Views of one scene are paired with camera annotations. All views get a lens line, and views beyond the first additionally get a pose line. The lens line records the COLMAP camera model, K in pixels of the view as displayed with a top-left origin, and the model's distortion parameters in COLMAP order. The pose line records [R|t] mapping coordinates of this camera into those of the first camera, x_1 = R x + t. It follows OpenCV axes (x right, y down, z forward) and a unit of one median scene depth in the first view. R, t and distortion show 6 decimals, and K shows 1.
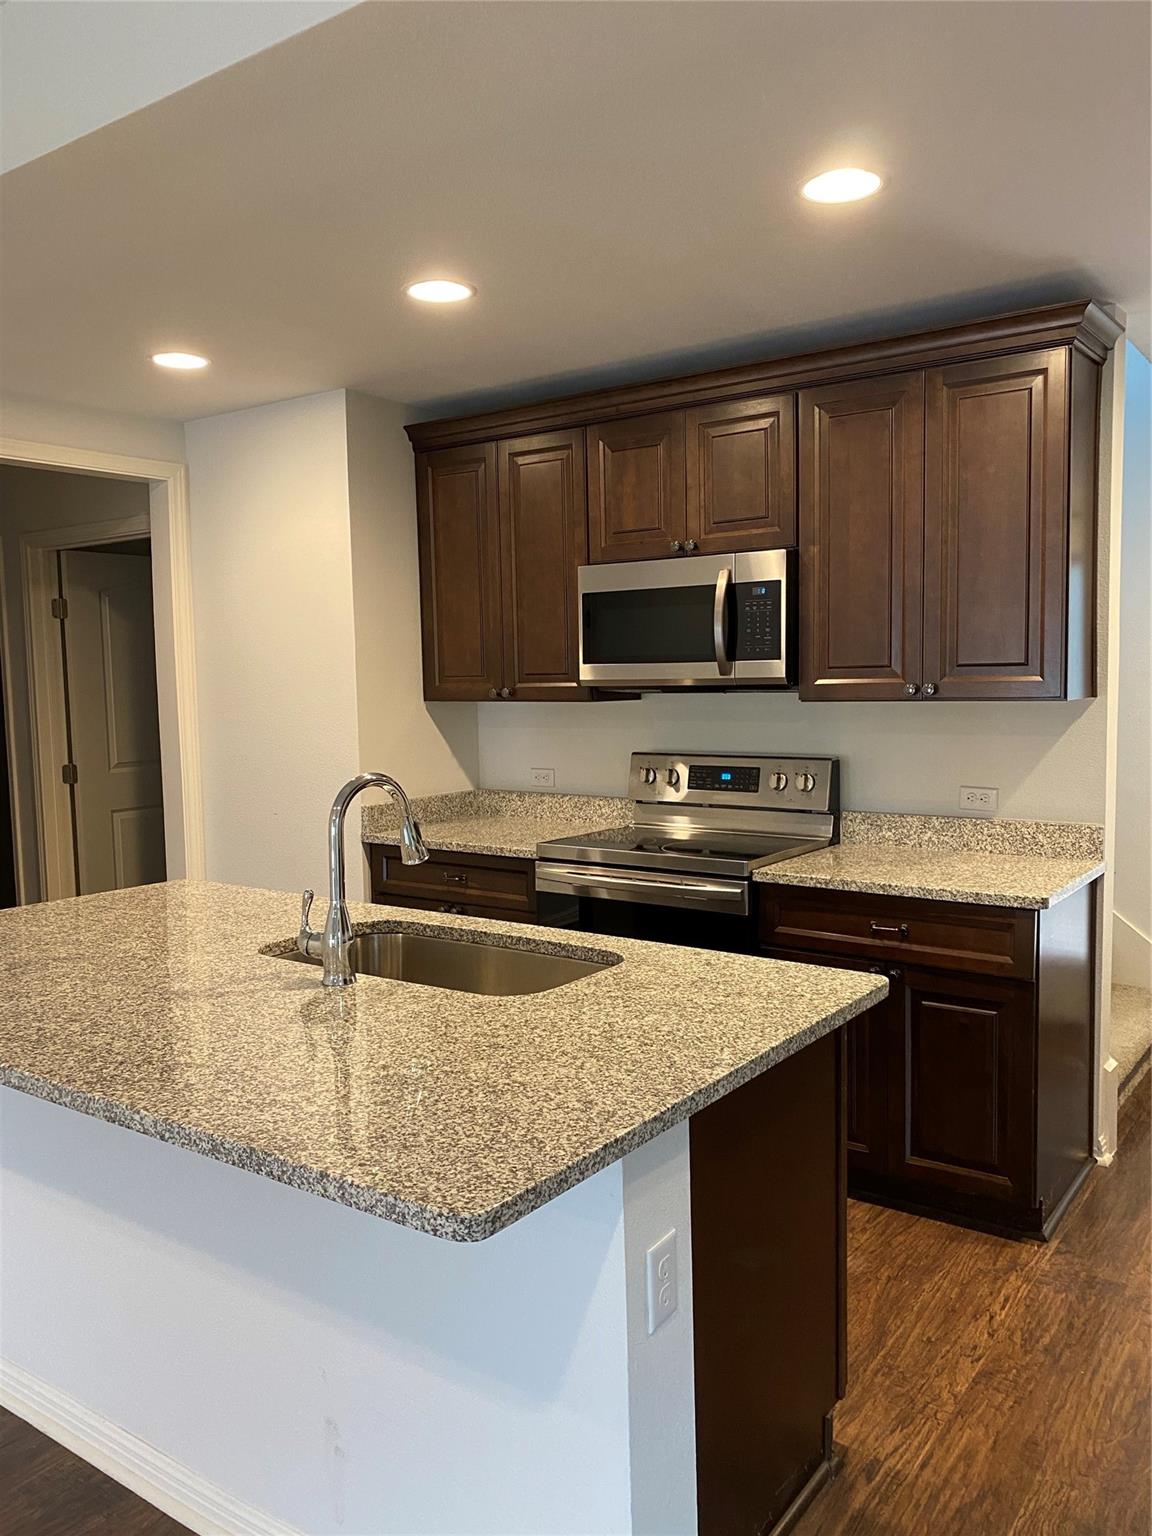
lens RADIAL K [[1166.5, 0, 576.7], [0, 1166.5, 766.0], [0, 0, 1]] dist [0.010469, -0.000763]
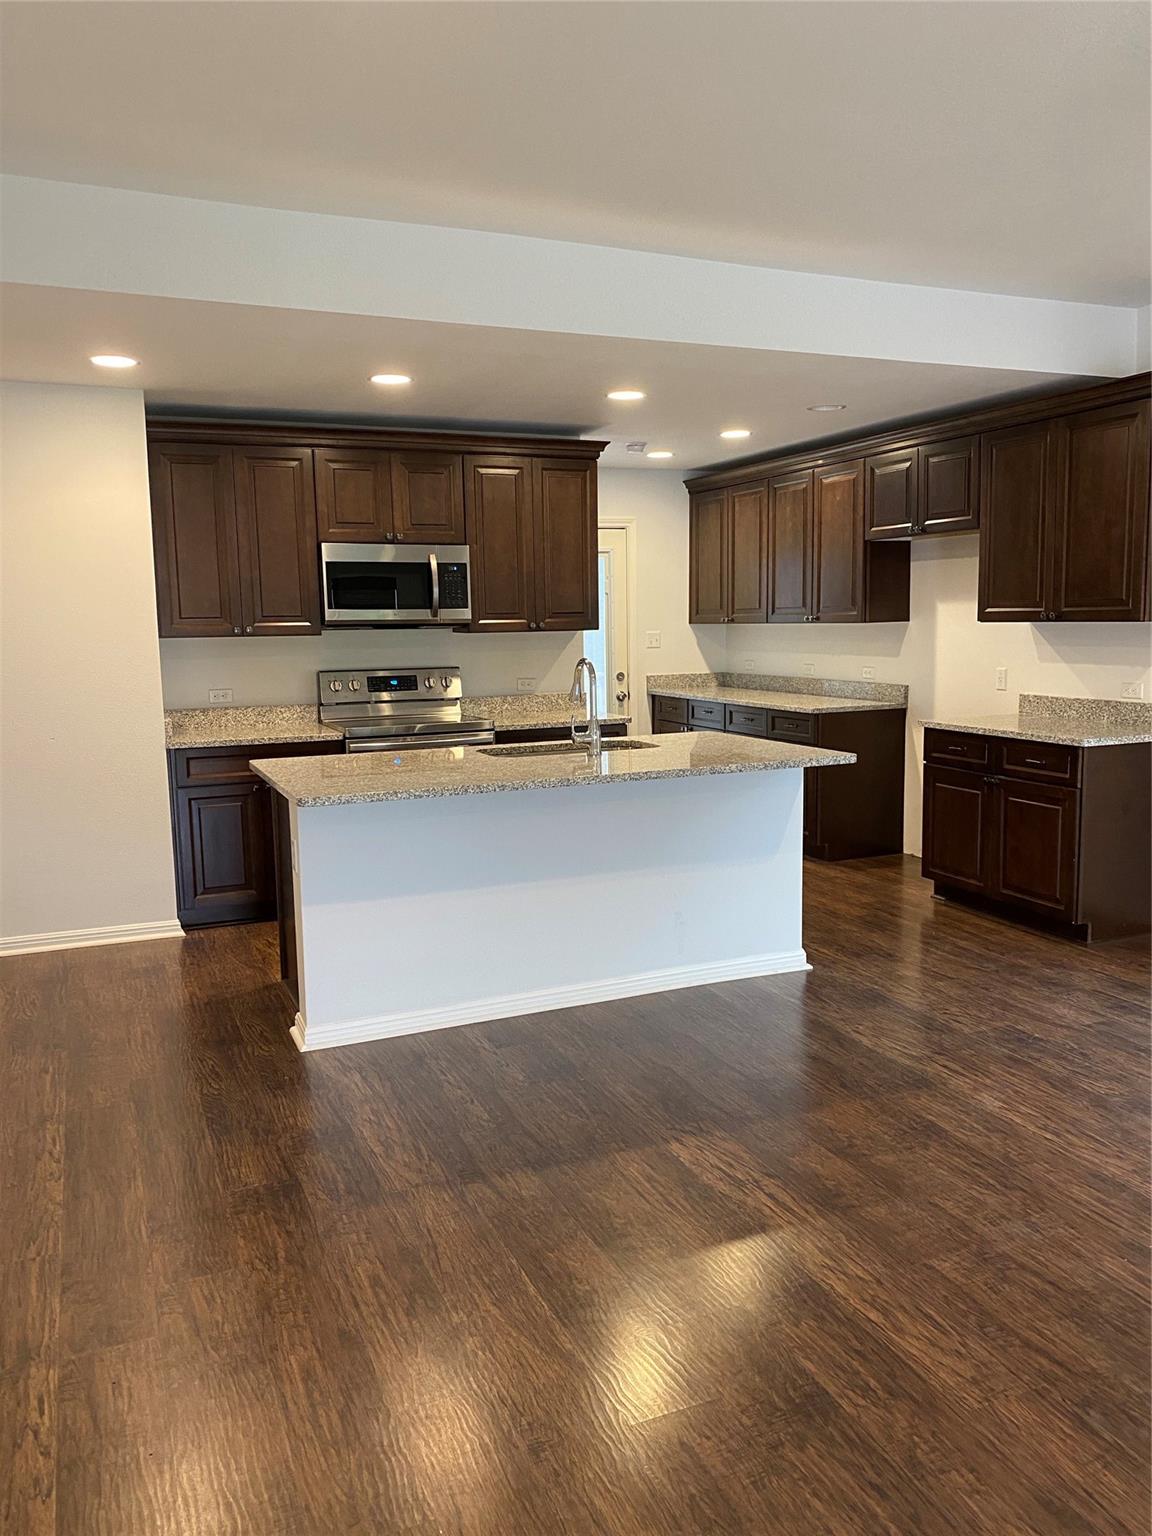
lens RADIAL K [[1166.5, 0, 580.7], [0, 1166.5, 770.2], [0, 0, 1]] dist [0.010469, -0.000763]
pose [[0.514614, -0.099170, 0.851668, -1.220361], [0.074075, 0.994717, 0.071068, 0.037549], [-0.854216, 0.026515, 0.519241, -0.049644]]
